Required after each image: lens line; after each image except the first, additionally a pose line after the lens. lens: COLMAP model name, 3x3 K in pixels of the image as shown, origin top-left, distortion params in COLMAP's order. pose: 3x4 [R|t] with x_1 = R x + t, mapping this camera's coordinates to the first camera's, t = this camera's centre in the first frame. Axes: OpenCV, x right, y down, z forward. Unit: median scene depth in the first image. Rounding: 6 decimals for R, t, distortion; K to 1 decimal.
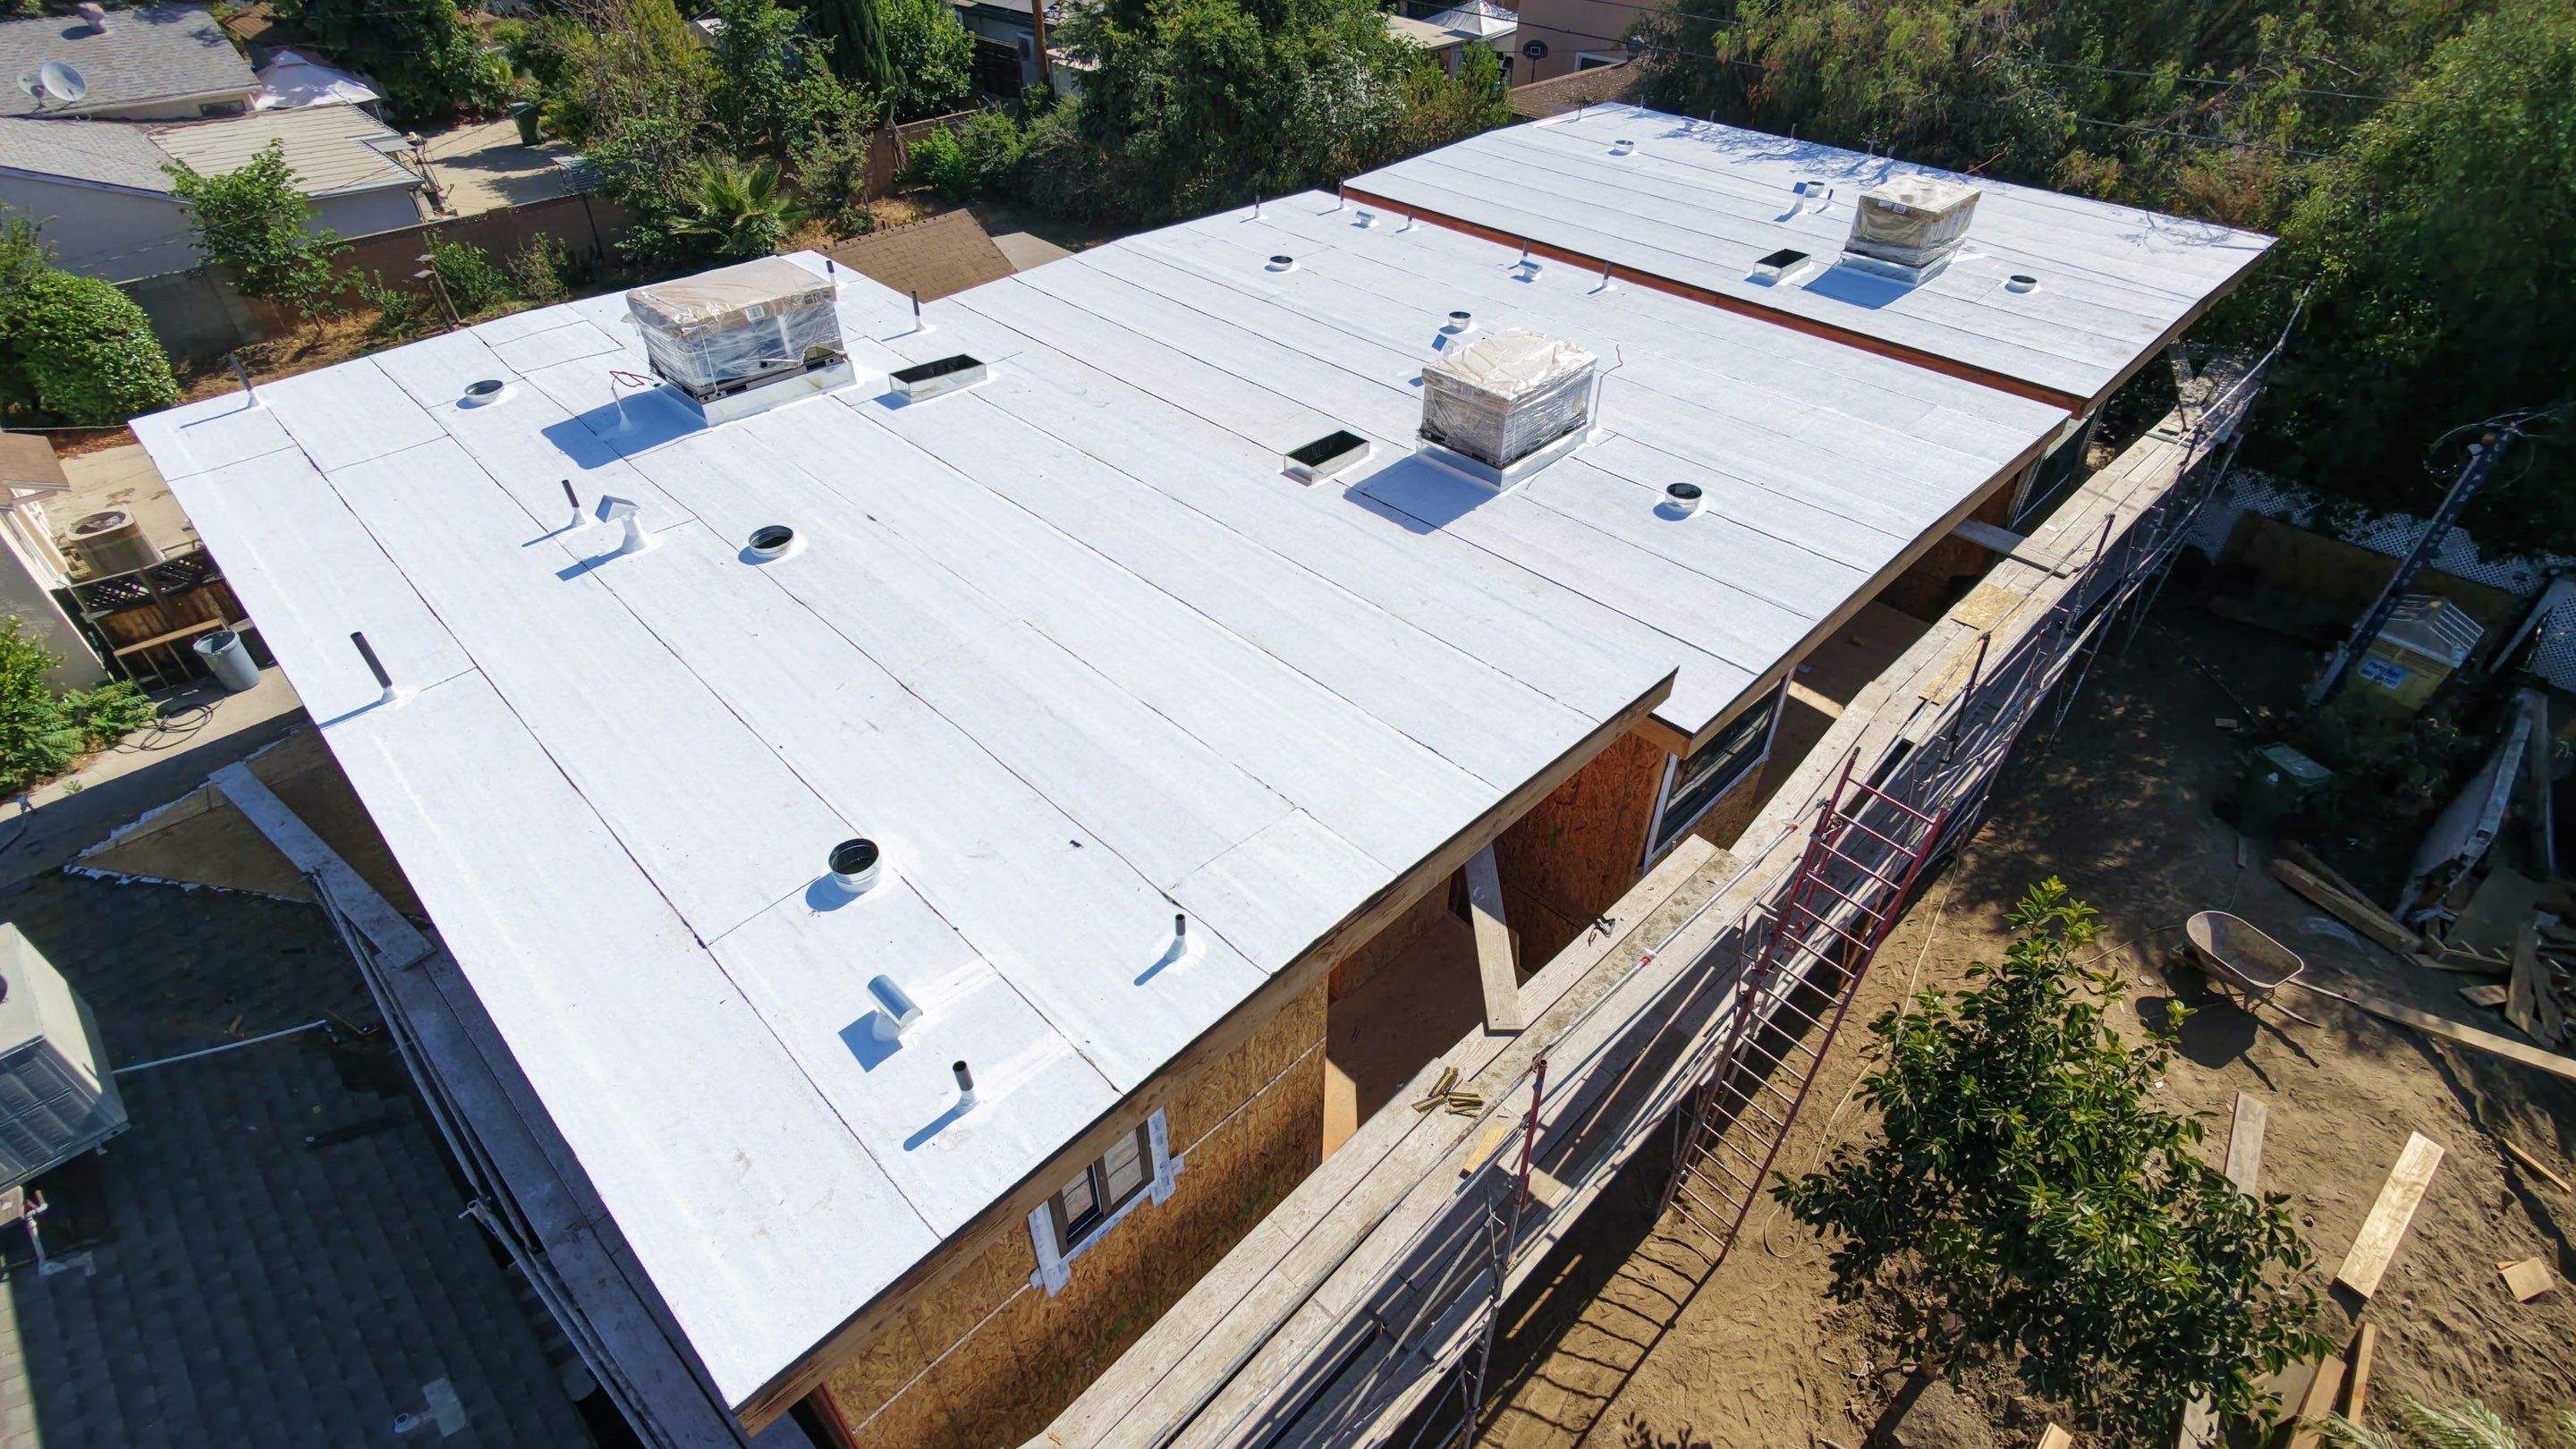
lens RADIAL K [[1266.2, 0, 1288.0], [0, 1266.2, 724.5], [0, 0, 1]] dist [0.001029, 0.000061]
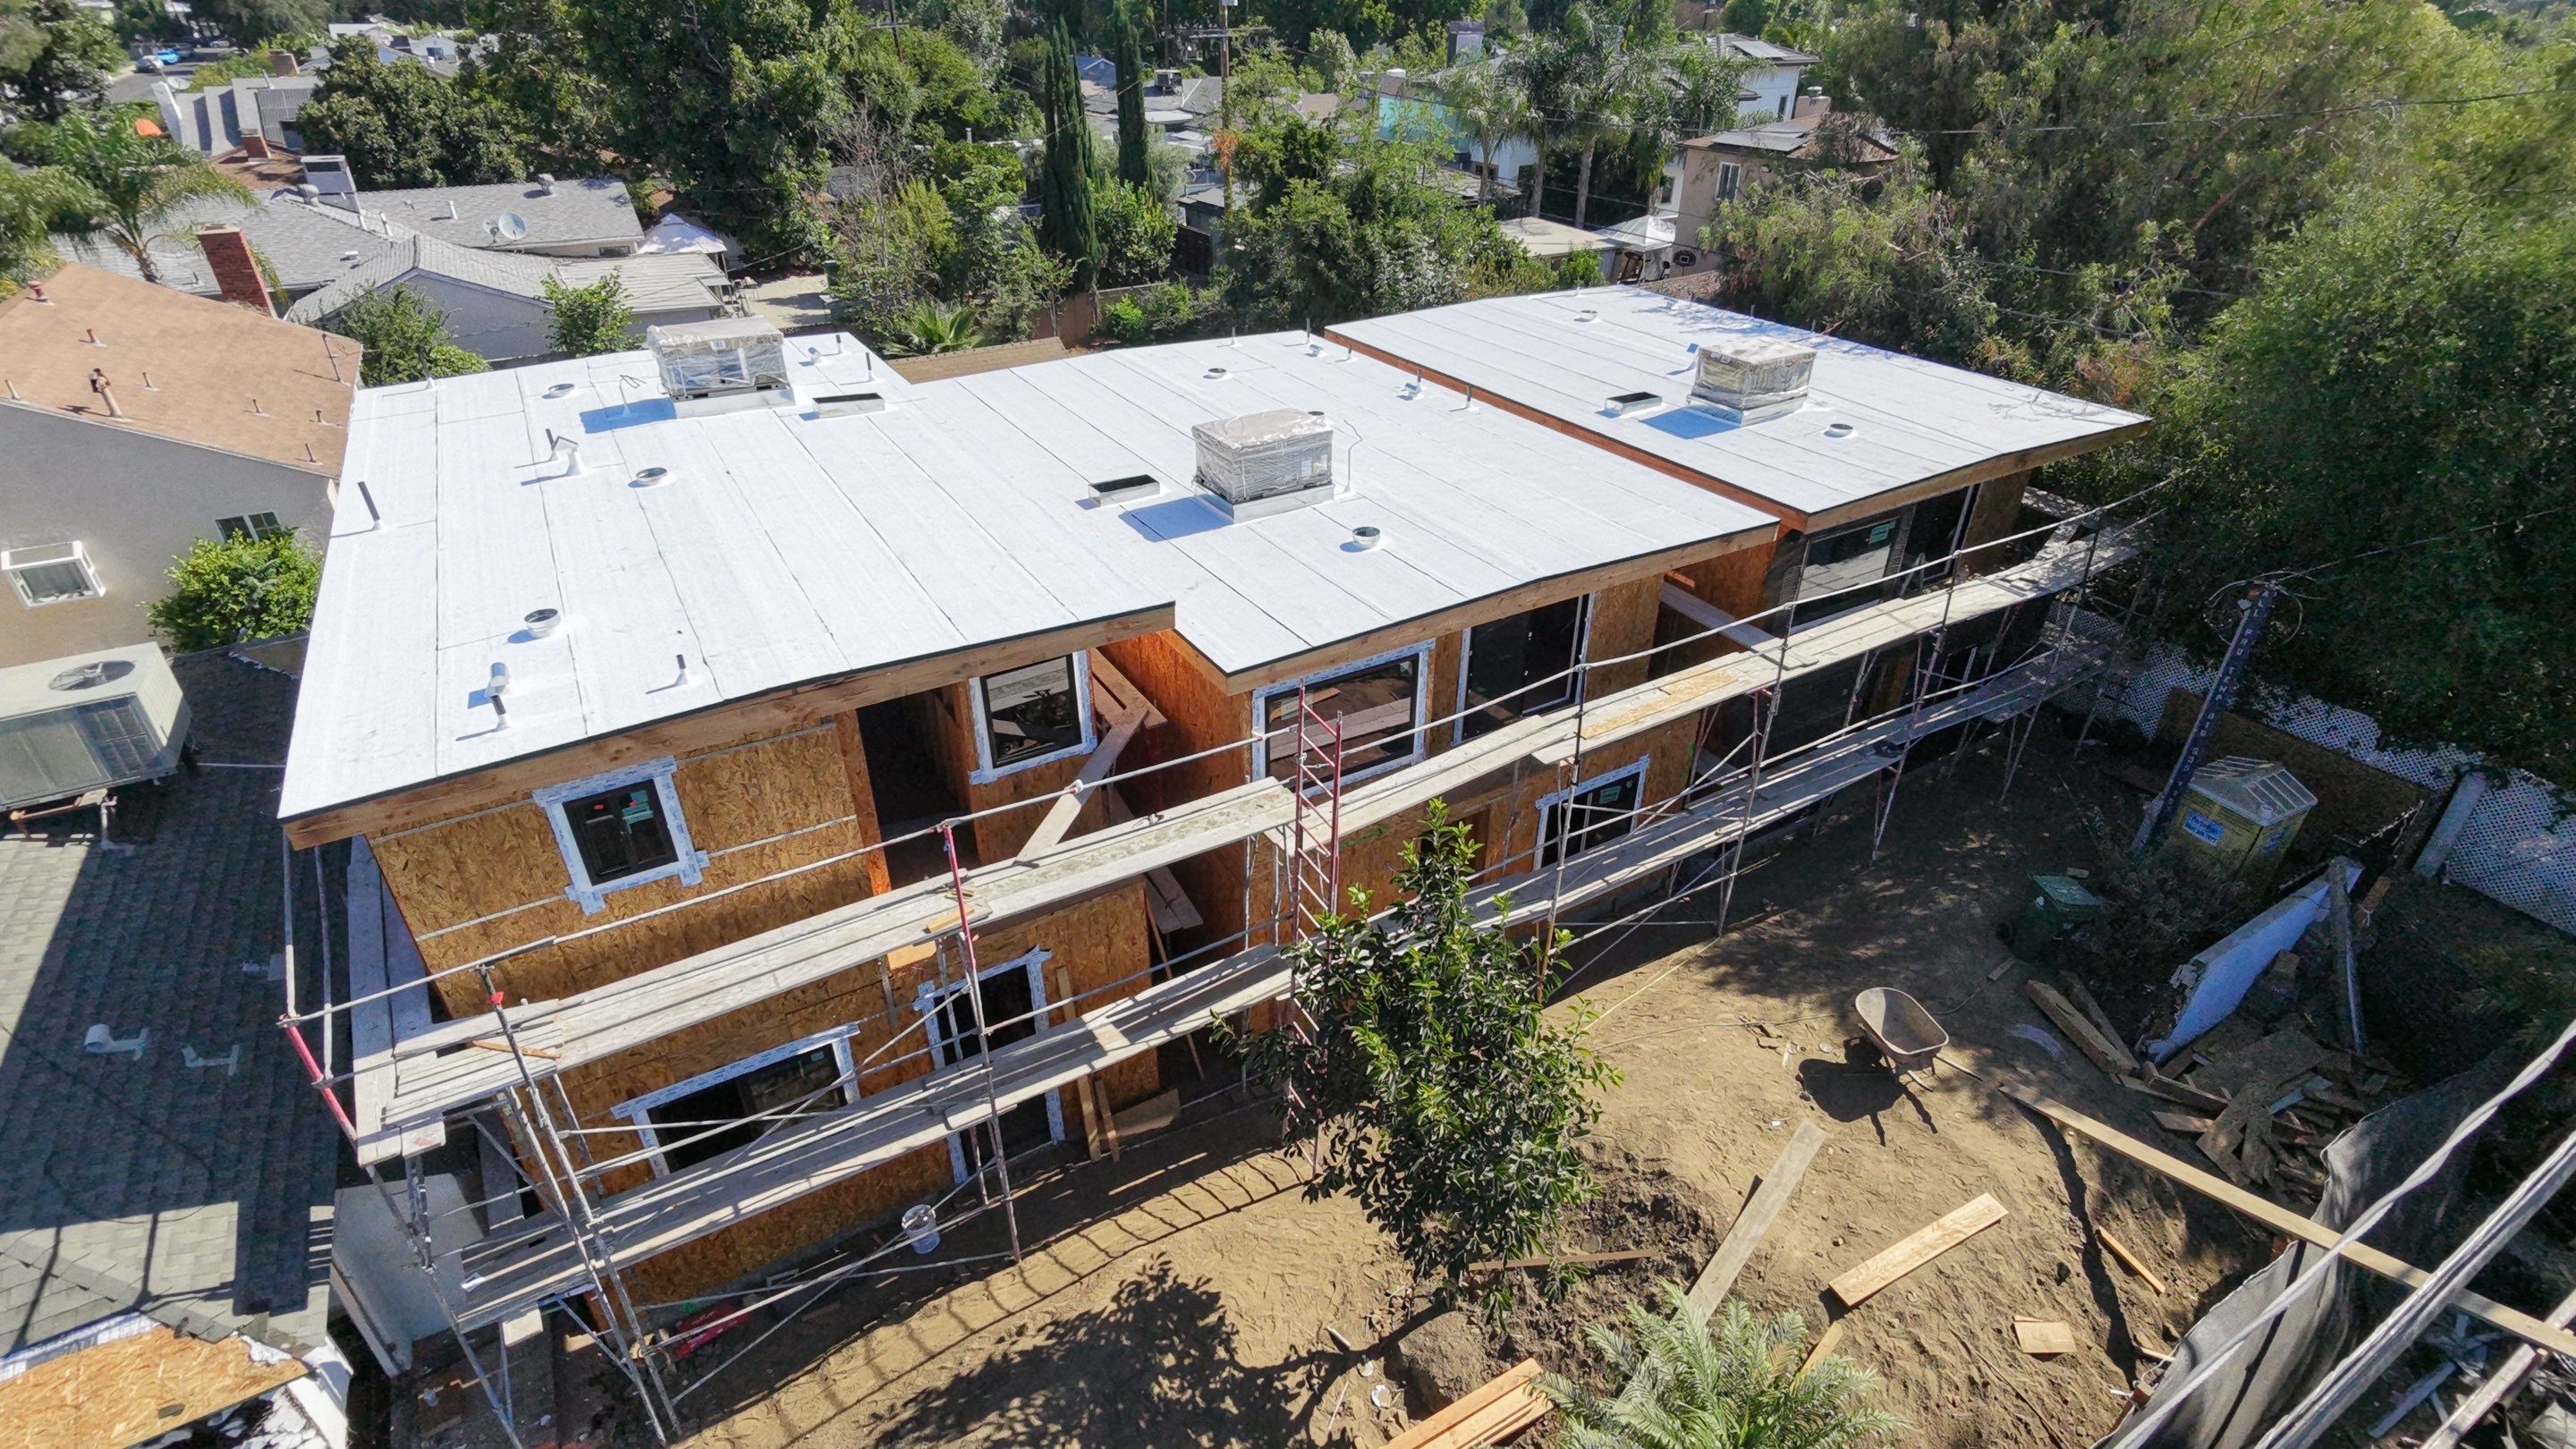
lens RADIAL K [[1266.2, 0, 1288.0], [0, 1266.2, 724.5], [0, 0, 1]] dist [0.001029, 0.000061]
pose [[0.968680, 0.122895, -0.215766, 0.381014], [-0.152779, 0.979971, -0.127734, 0.123101], [0.195747, 0.156698, 0.968054, -0.135636]]
